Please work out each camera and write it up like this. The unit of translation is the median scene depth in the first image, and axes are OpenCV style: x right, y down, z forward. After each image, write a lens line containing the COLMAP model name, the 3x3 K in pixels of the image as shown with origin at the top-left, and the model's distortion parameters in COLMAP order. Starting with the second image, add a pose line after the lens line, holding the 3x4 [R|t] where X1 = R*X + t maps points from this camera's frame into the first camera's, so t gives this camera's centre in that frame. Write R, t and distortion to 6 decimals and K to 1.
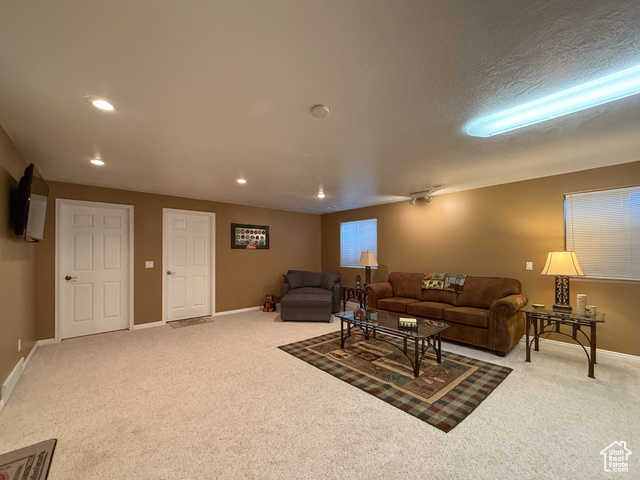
lens RADIAL K [[253.6, 0, 305.5], [0, 253.6, 240.3], [0, 0, 1]] dist [0.000754, 0.000192]
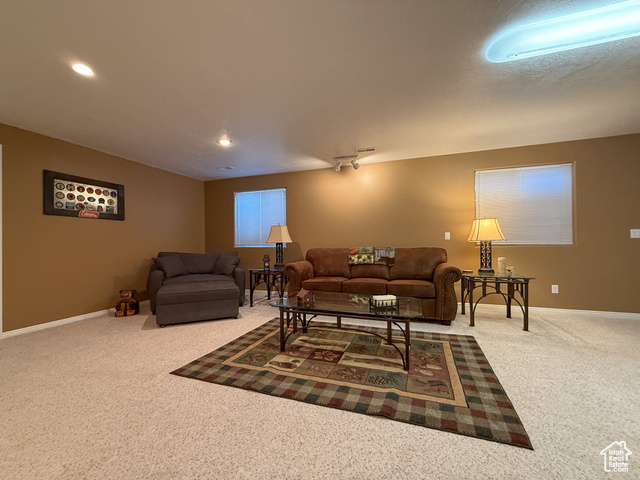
lens RADIAL K [[263.5, 0, 319.6], [0, 263.5, 237.5], [0, 0, 1]] dist [-0.000006, 0.000209]
pose [[0.854382, 0.011988, 0.519507, -0.121682], [-0.030133, 0.999195, 0.026499, 0.083027], [-0.518771, -0.038294, 0.854055, 0.302208]]
